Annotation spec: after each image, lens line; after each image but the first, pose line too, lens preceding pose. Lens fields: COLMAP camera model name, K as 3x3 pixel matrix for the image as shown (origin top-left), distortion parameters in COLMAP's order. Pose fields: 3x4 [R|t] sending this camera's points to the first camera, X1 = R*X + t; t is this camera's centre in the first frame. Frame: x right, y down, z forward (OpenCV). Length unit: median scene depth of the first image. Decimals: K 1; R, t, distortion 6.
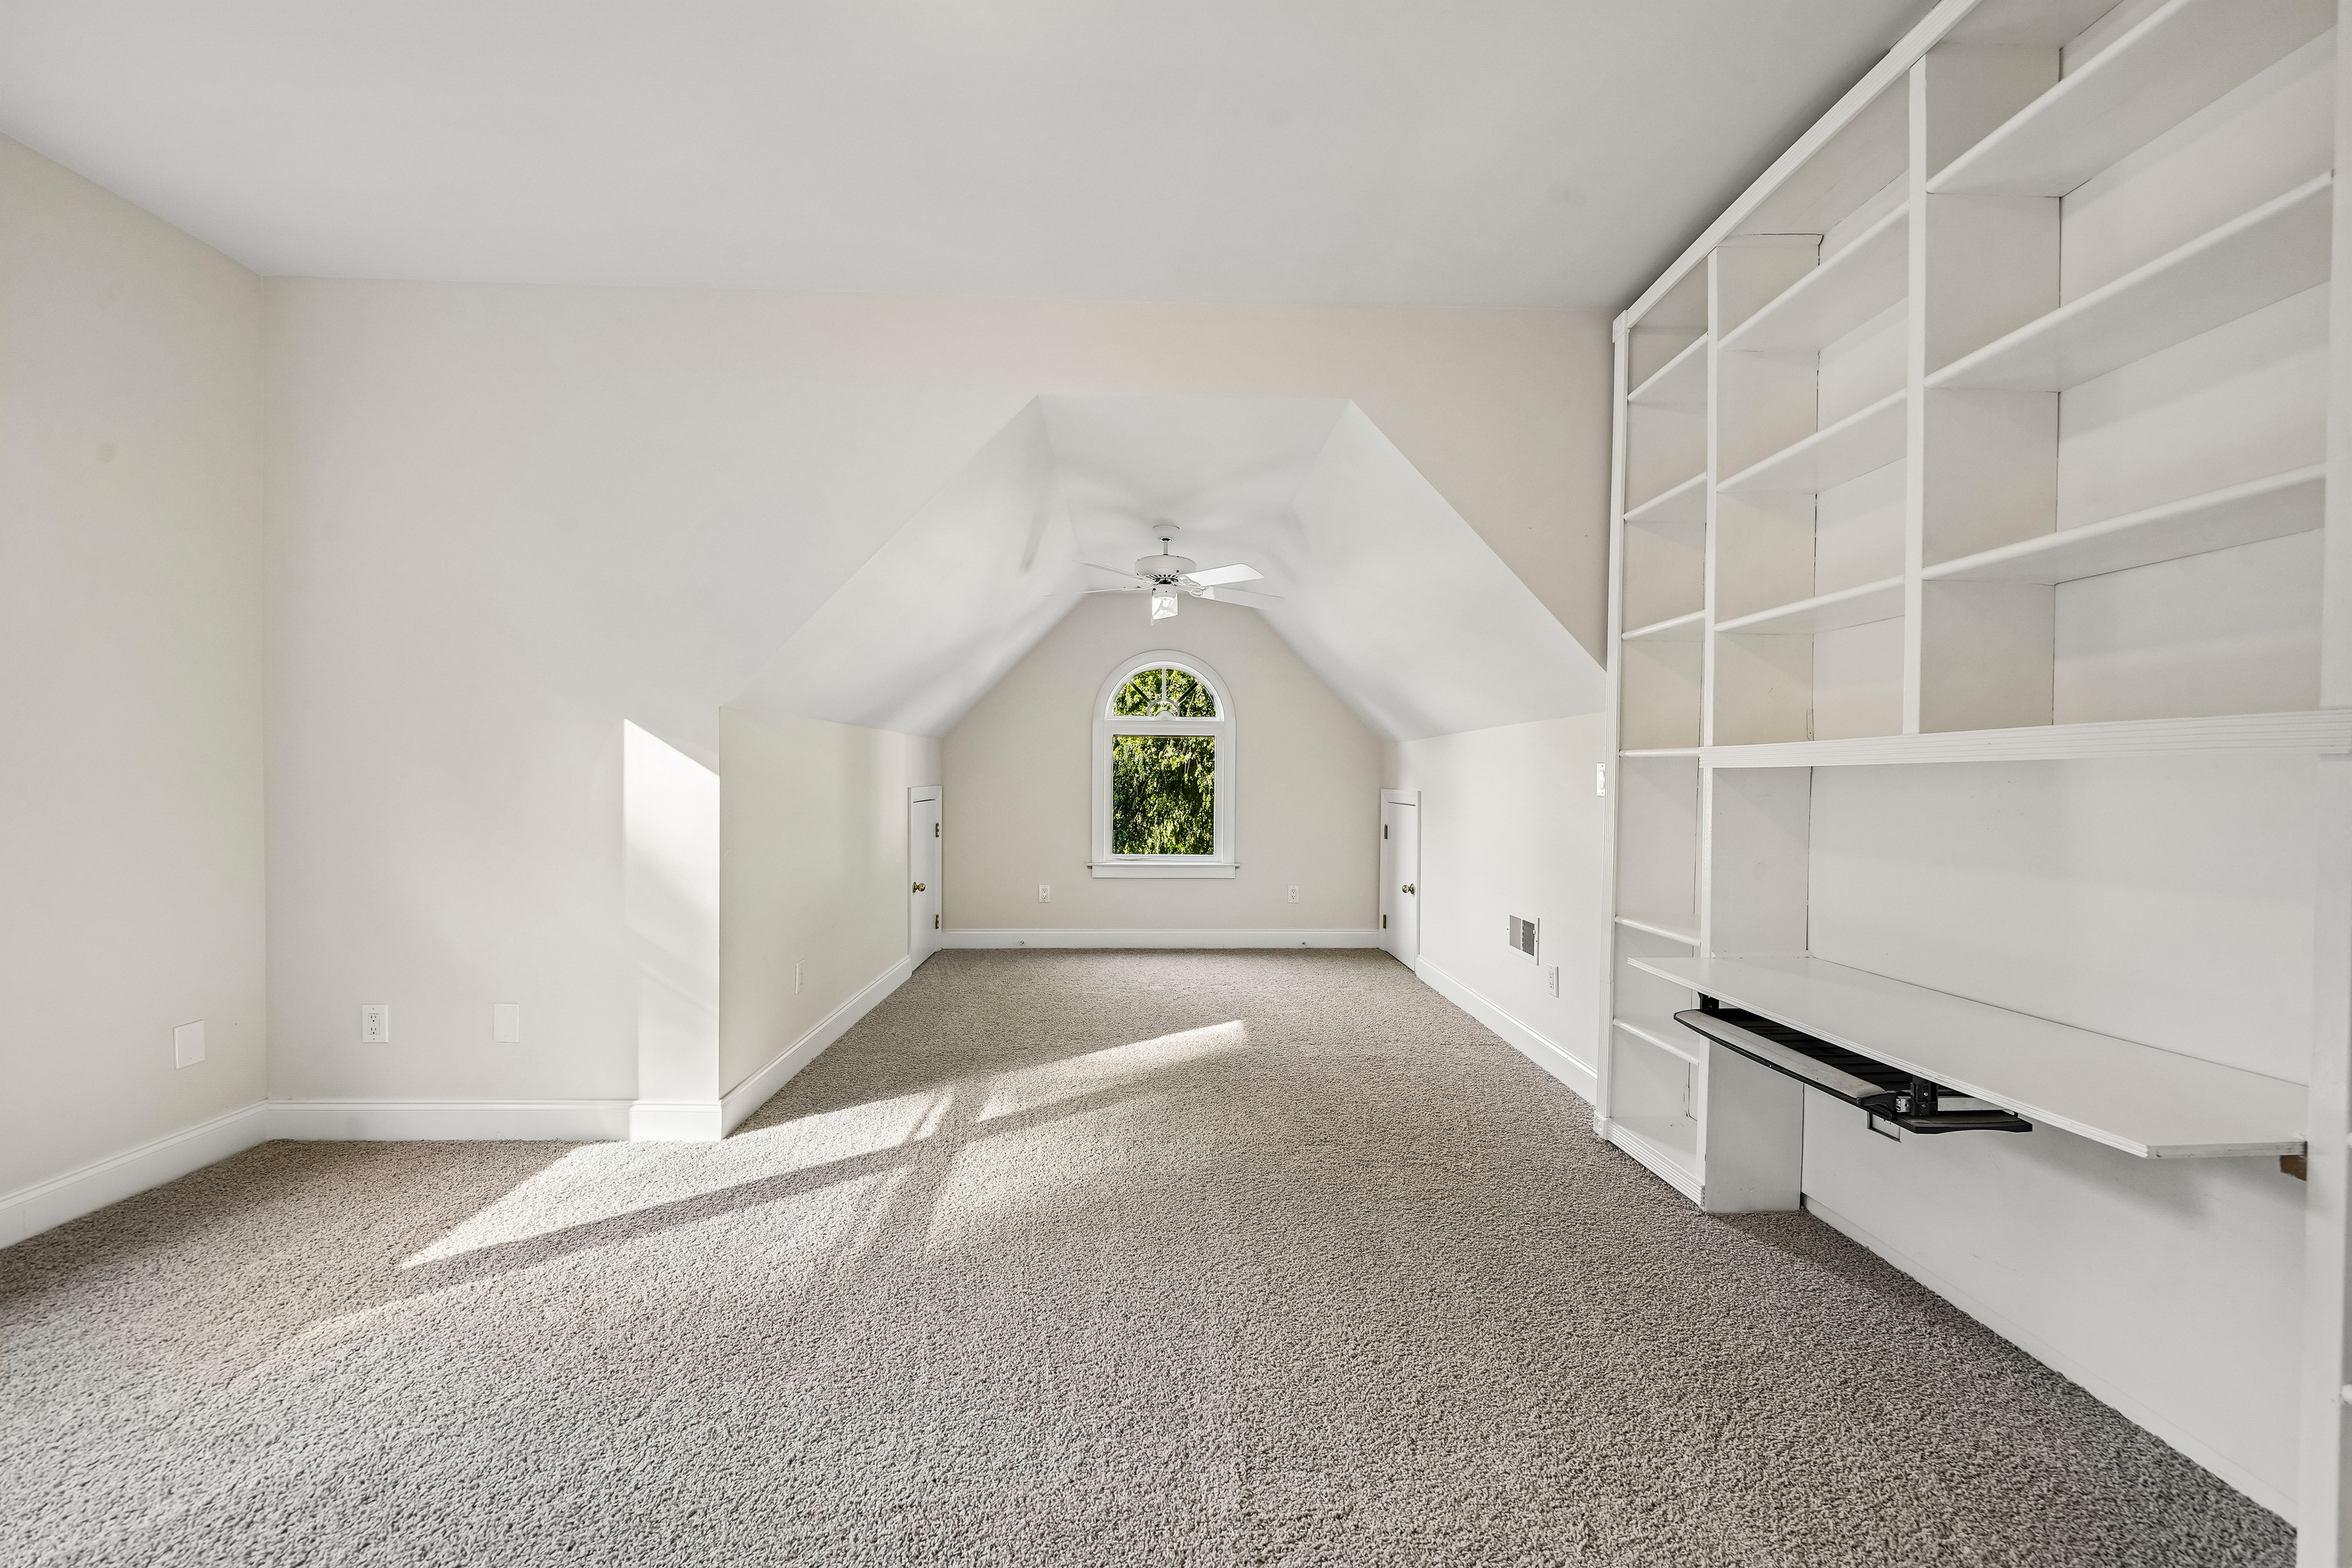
lens RADIAL K [[858.9, 0, 1179.8], [0, 858.9, 792.3], [0, 0, 1]] dist [0.002823, 0.000002]
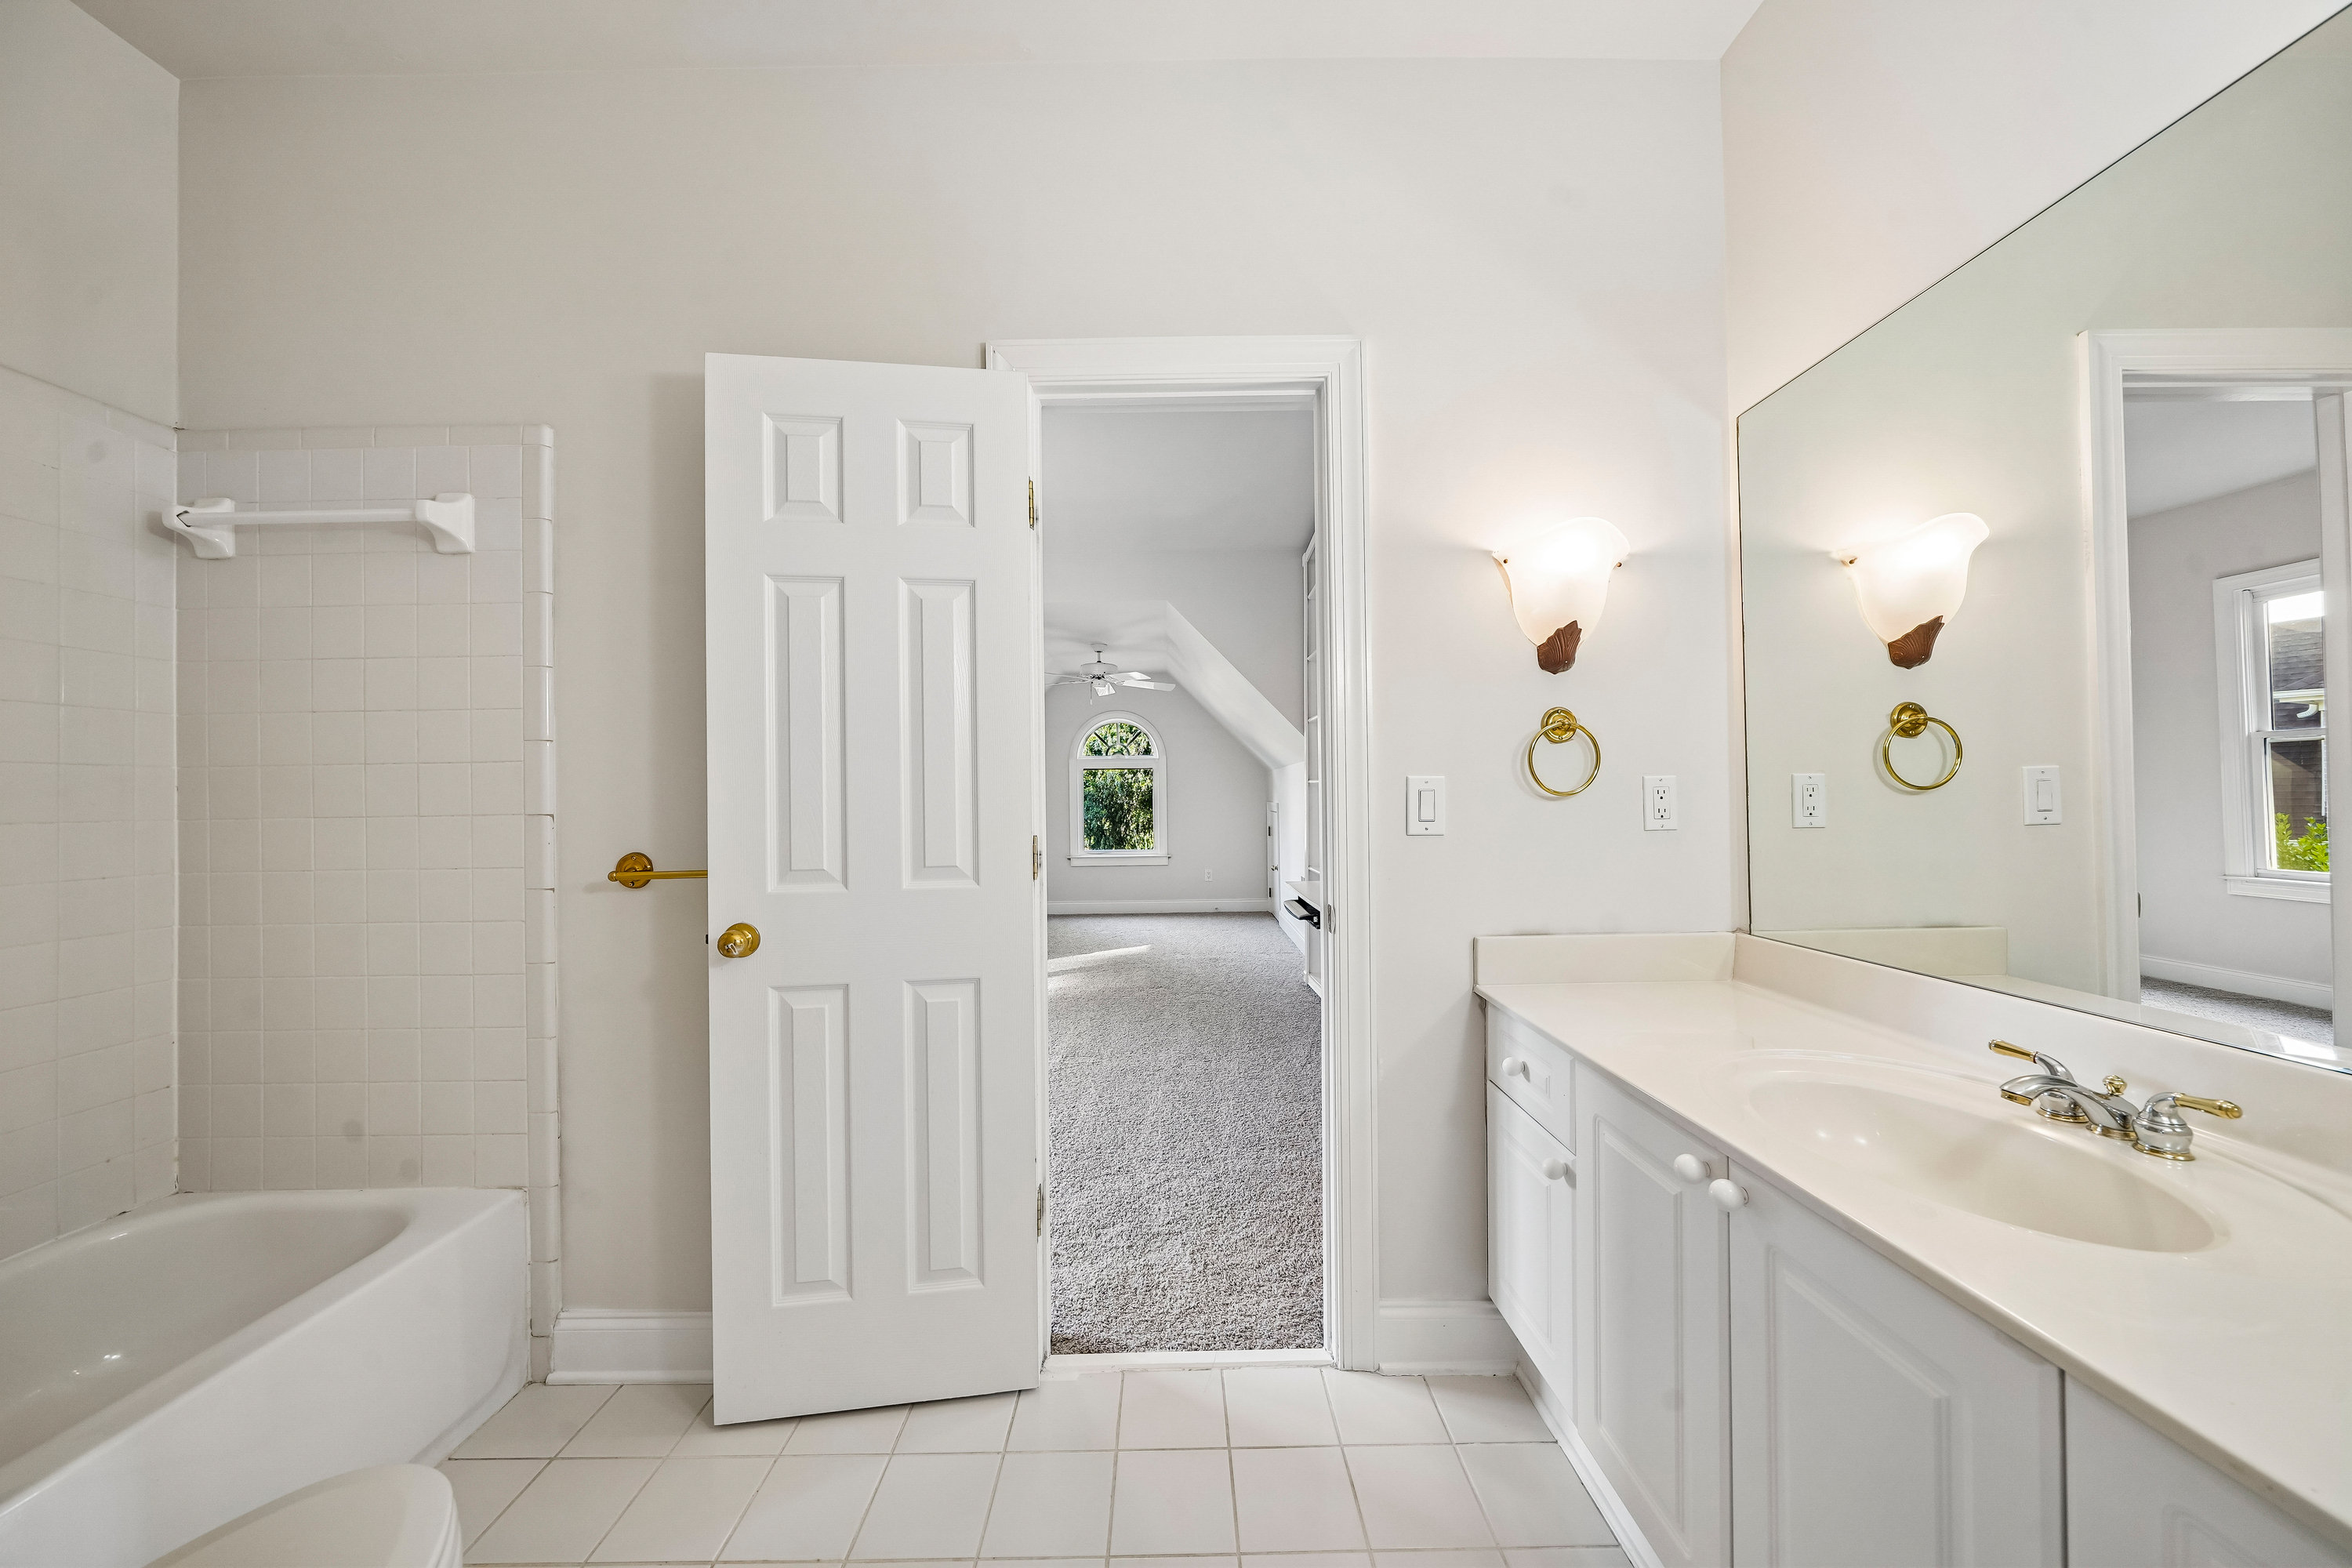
lens RADIAL K [[801.4, 0, 1174.9], [0, 801.4, 787.3], [0, 0, 1]] dist [-0.007481, 0.000942]
pose [[0.998910, -0.025207, -0.039280, 0.134919], [0.024179, 0.999358, -0.026420, 0.004157], [0.039920, 0.025442, 0.998879, -0.377954]]
